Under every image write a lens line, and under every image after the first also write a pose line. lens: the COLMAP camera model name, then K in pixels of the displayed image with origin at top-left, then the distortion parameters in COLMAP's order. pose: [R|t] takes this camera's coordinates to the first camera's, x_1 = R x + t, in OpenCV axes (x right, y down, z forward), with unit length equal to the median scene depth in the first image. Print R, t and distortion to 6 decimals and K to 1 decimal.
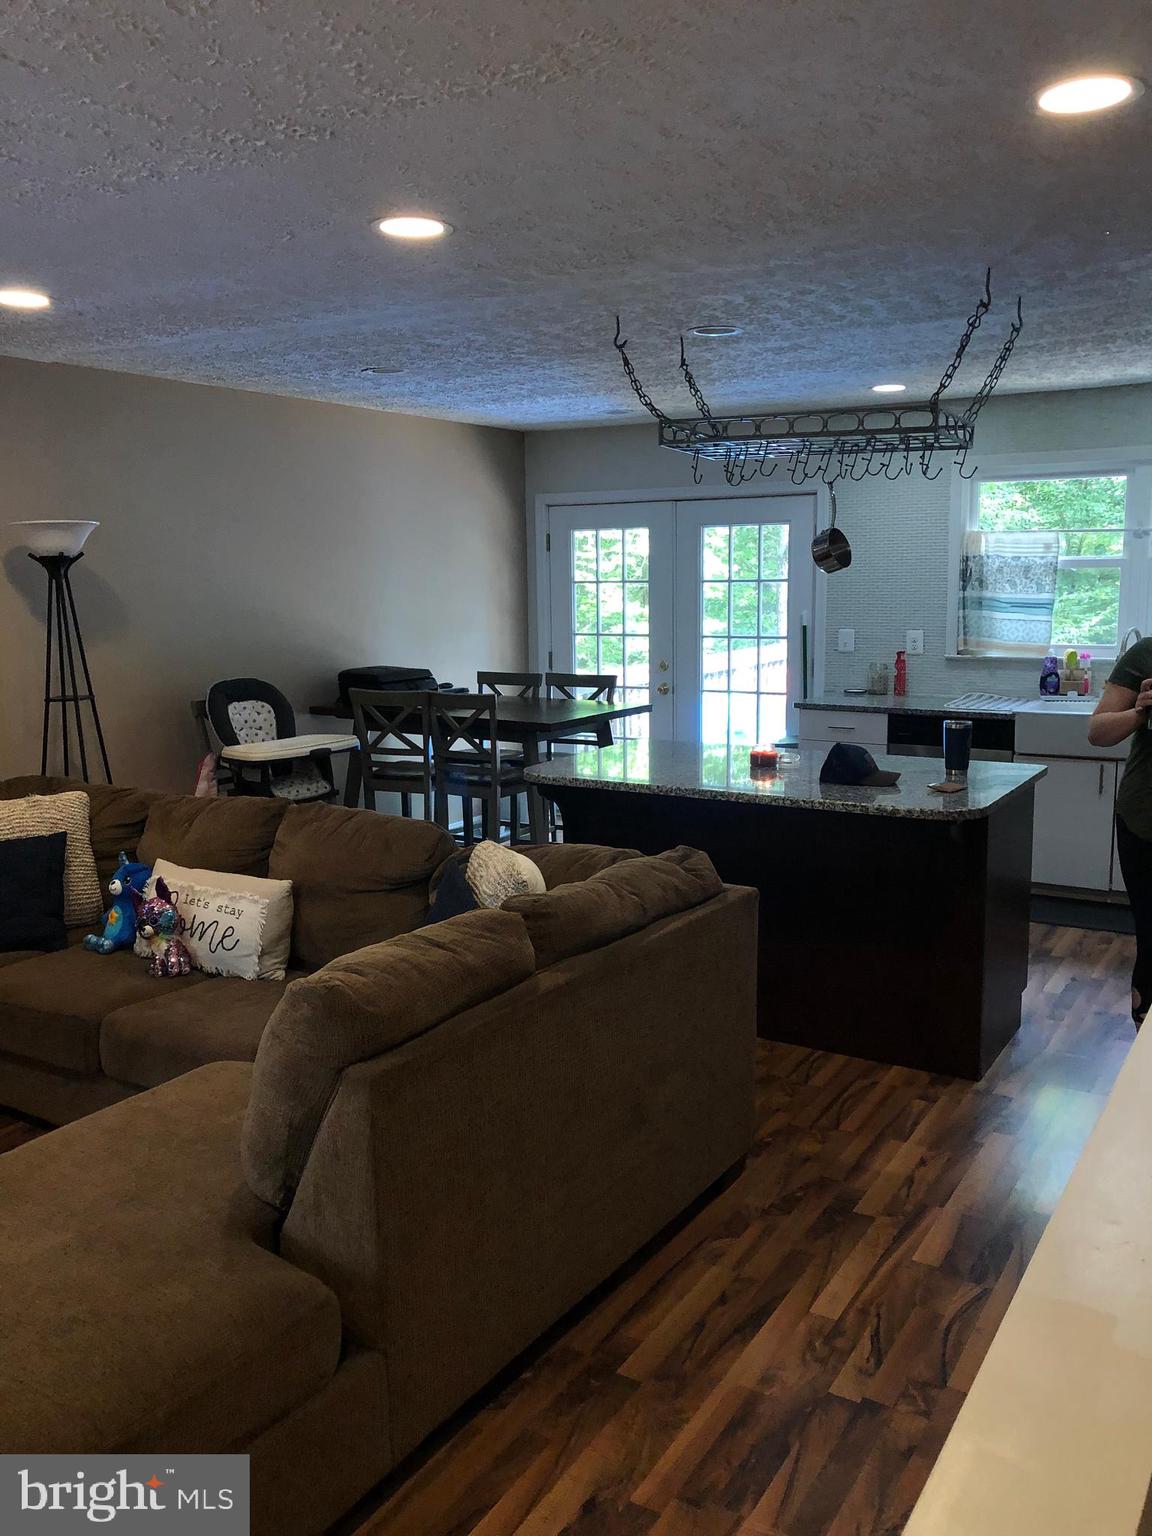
lens RADIAL K [[1252.5, 0, 576.0], [0, 1252.5, 768.0], [0, 0, 1]] dist [0.010230, 0.004803]
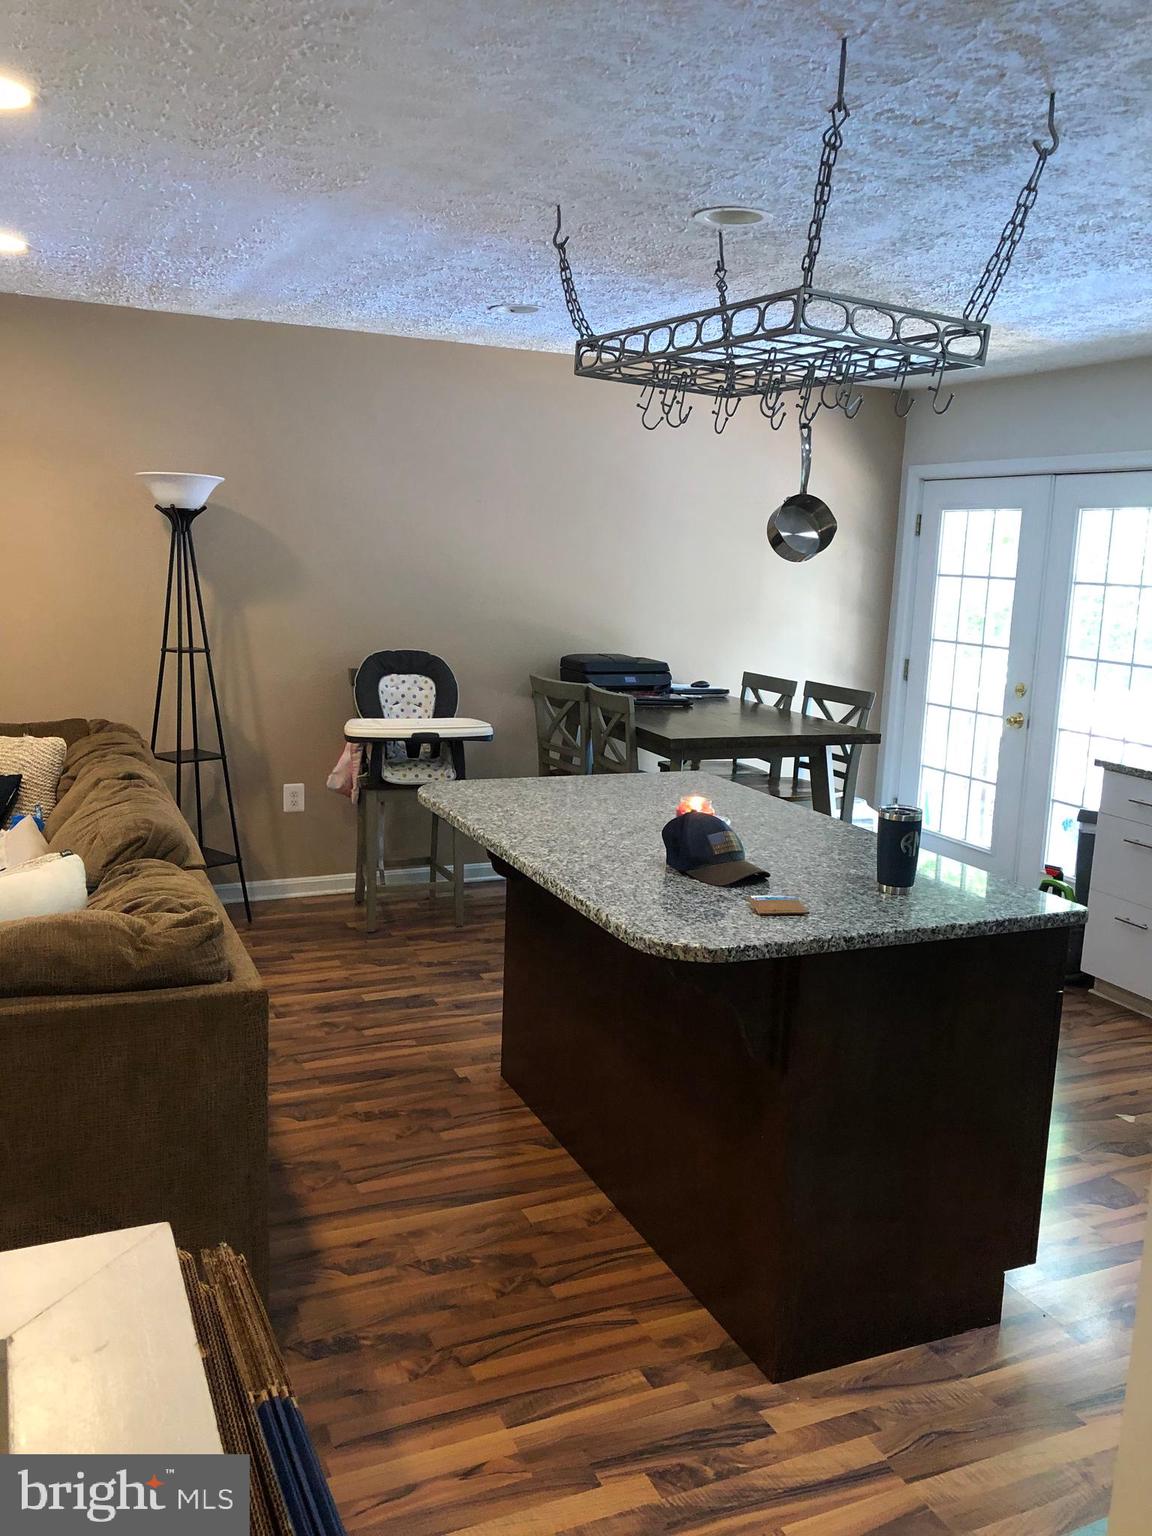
lens RADIAL K [[1252.5, 0, 576.0], [0, 1252.5, 768.0], [0, 0, 1]] dist [0.010230, 0.004803]
pose [[0.827350, 0.140558, -0.543815, 0.388168], [-0.136218, 0.989490, 0.048511, -0.049597], [0.544919, 0.033941, 0.837802, 0.301389]]
